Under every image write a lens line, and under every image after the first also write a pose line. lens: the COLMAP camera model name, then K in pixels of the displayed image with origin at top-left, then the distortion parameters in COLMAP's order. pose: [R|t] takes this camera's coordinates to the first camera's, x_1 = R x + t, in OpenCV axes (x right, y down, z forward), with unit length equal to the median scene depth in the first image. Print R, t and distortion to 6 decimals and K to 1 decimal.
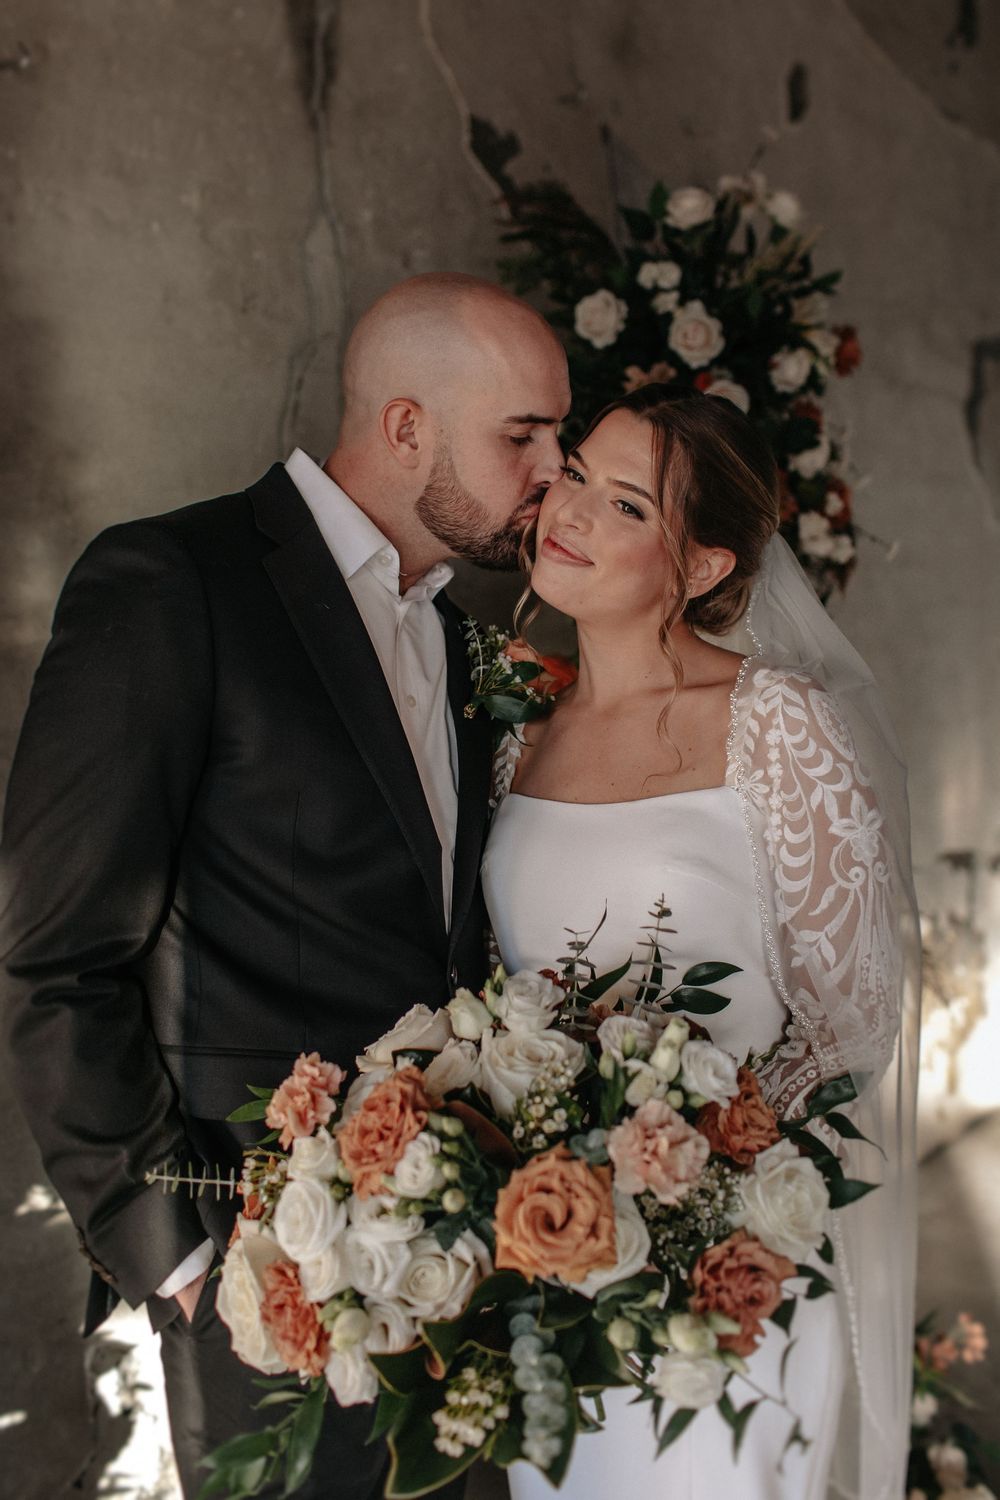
lens RADIAL K [[1666.0, 0, 503.1], [0, 1666.0, 668.9], [0, 0, 1]] dist [0.011015, 0.011312]
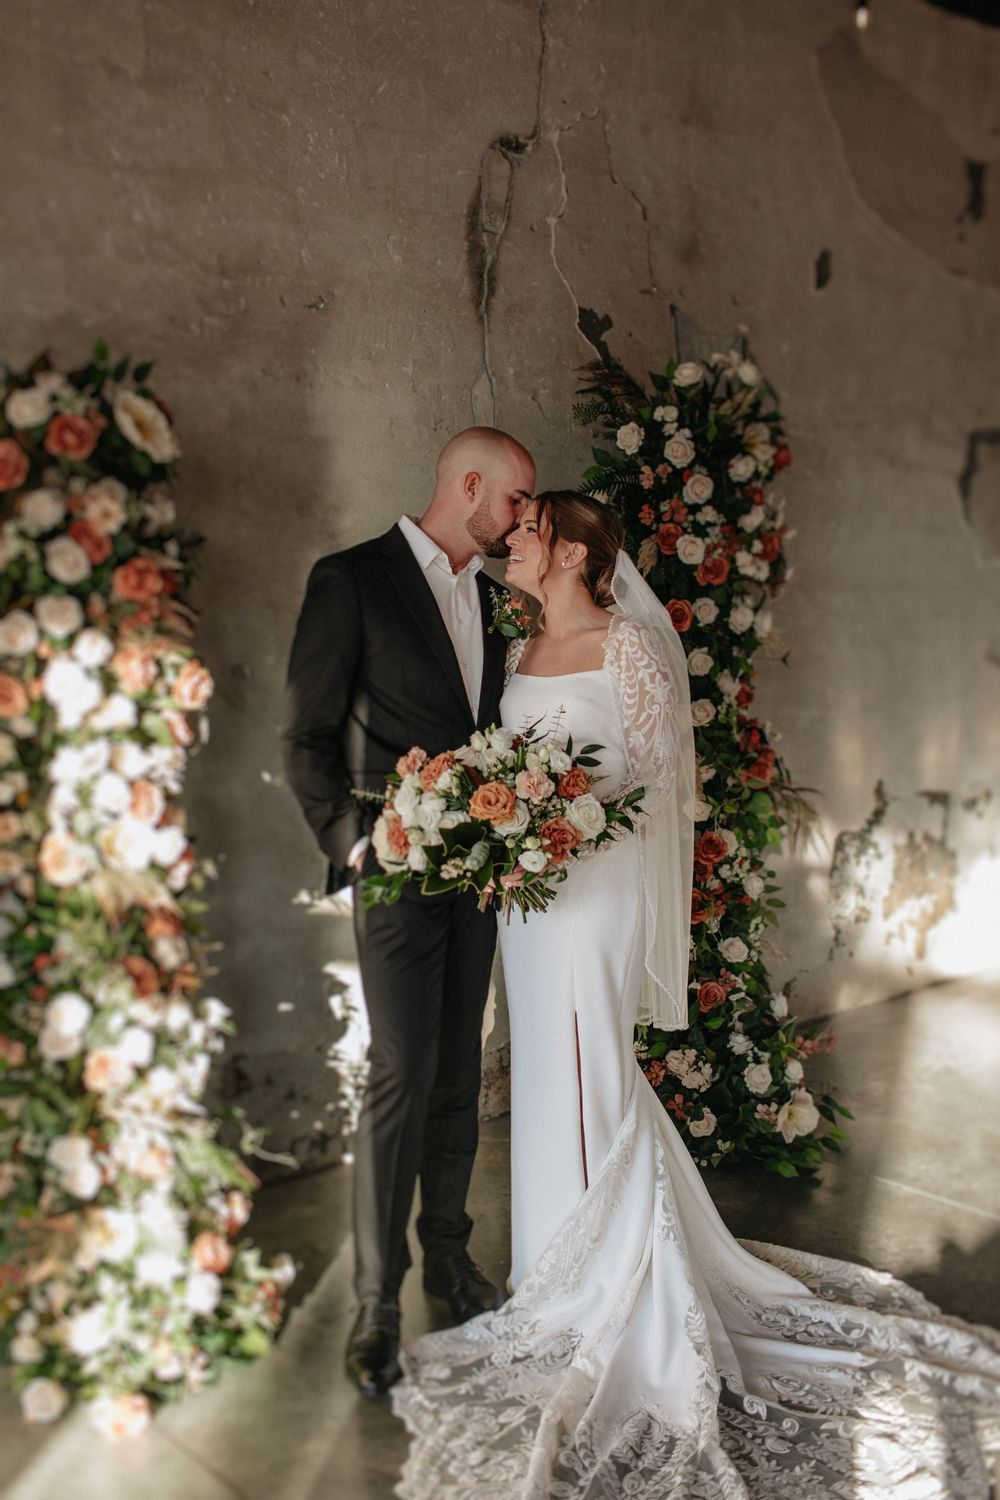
lens RADIAL K [[1666.0, 0, 503.1], [0, 1666.0, 668.9], [0, 0, 1]] dist [0.011015, 0.011312]
pose [[0.987104, 0.039341, -0.155173, 0.206594], [-0.041503, 0.999081, -0.010721, 0.058964], [0.154609, 0.017023, 0.987829, -0.758572]]
